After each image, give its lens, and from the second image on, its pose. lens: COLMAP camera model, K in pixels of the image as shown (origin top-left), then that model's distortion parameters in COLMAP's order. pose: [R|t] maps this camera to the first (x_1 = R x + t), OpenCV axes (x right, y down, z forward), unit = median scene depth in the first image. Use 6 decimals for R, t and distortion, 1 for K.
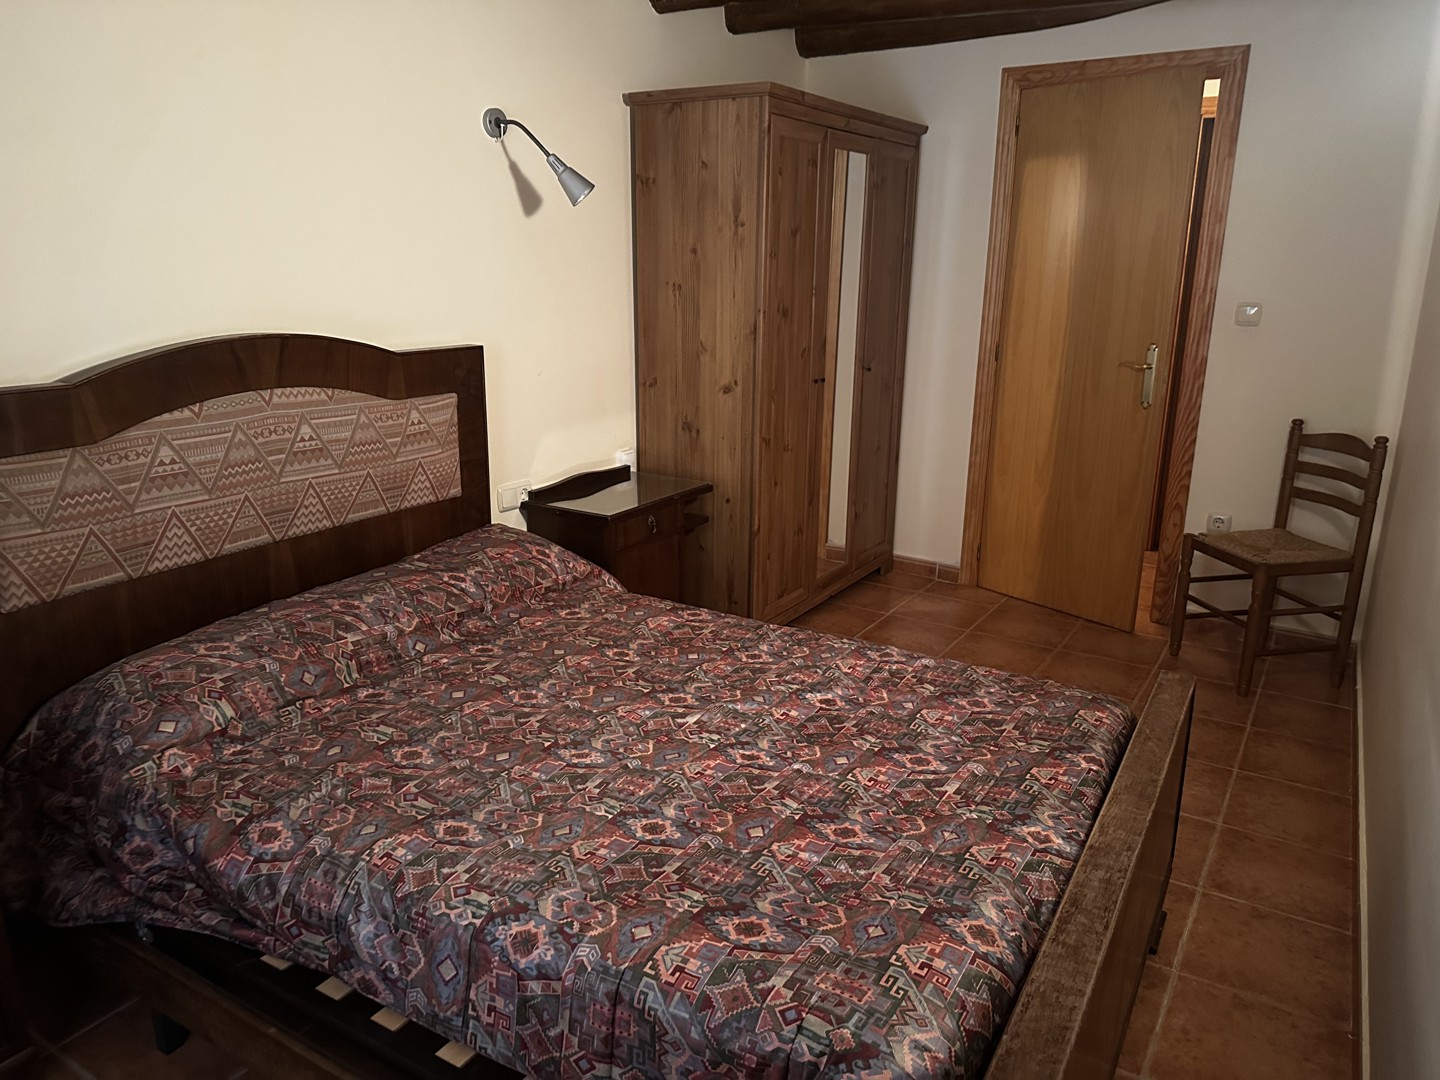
lens RADIAL K [[1013.2, 0, 724.5], [0, 1013.2, 539.9], [0, 0, 1]] dist [0.089759, -0.171450]
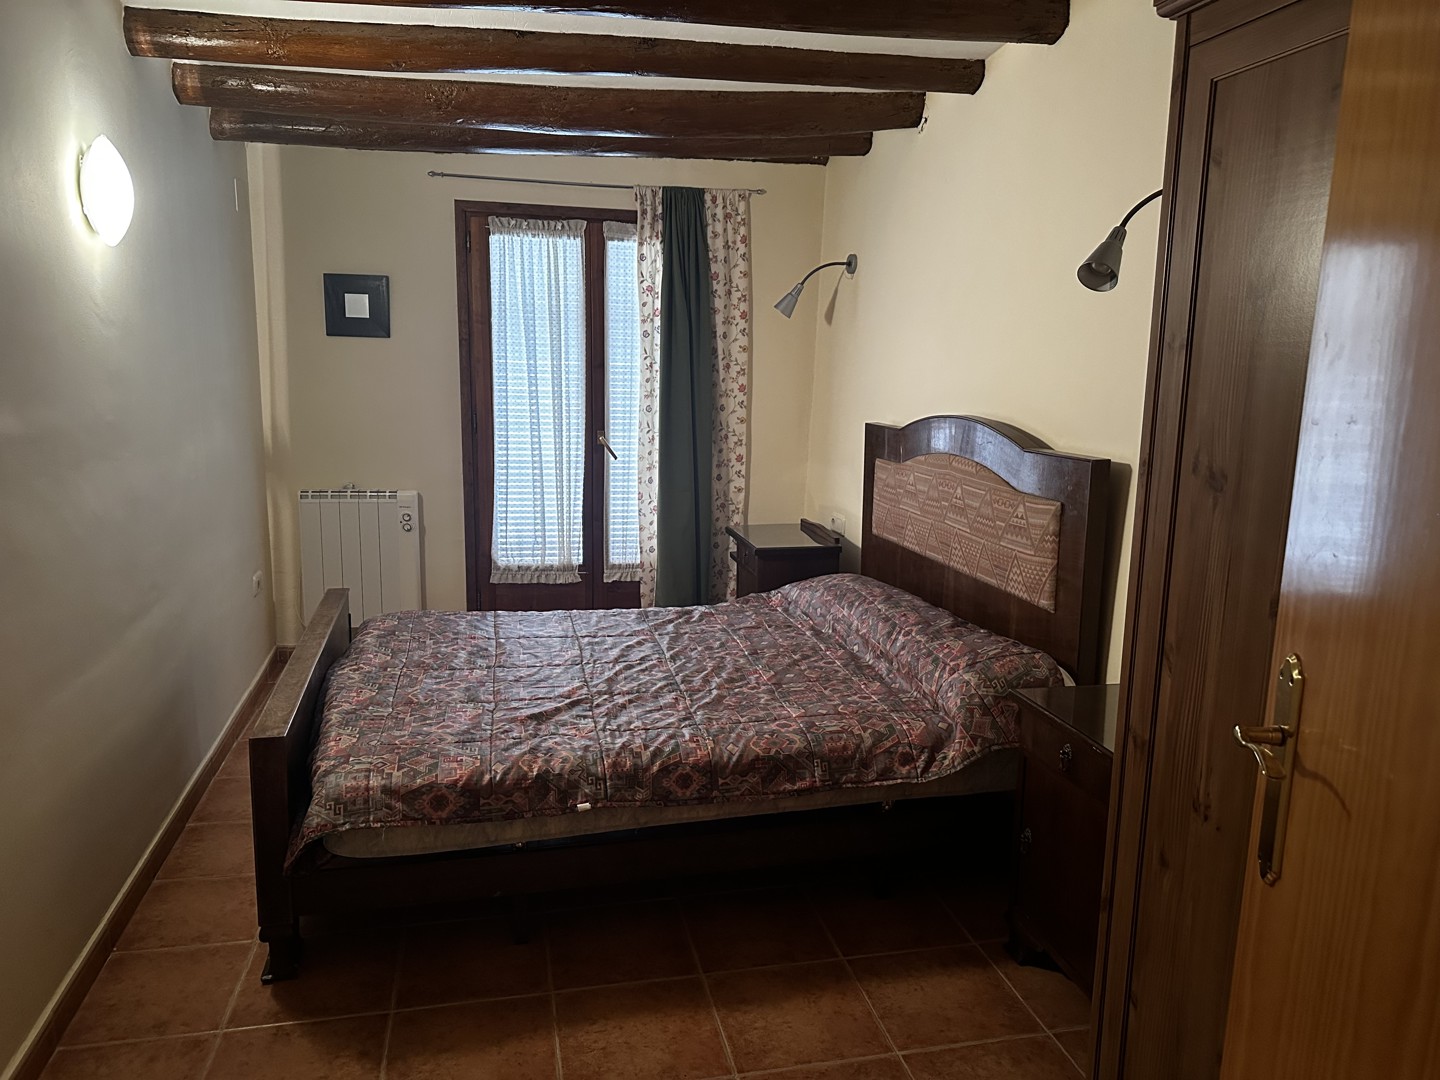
lens RADIAL K [[1013.2, 0, 724.5], [0, 1013.2, 539.9], [0, 0, 1]] dist [0.089759, -0.171450]
pose [[-0.714793, 0.094256, -0.692955, 0.717746], [-0.215328, 0.913073, 0.346311, -0.440375], [0.665361, 0.396753, -0.632362, 1.667696]]
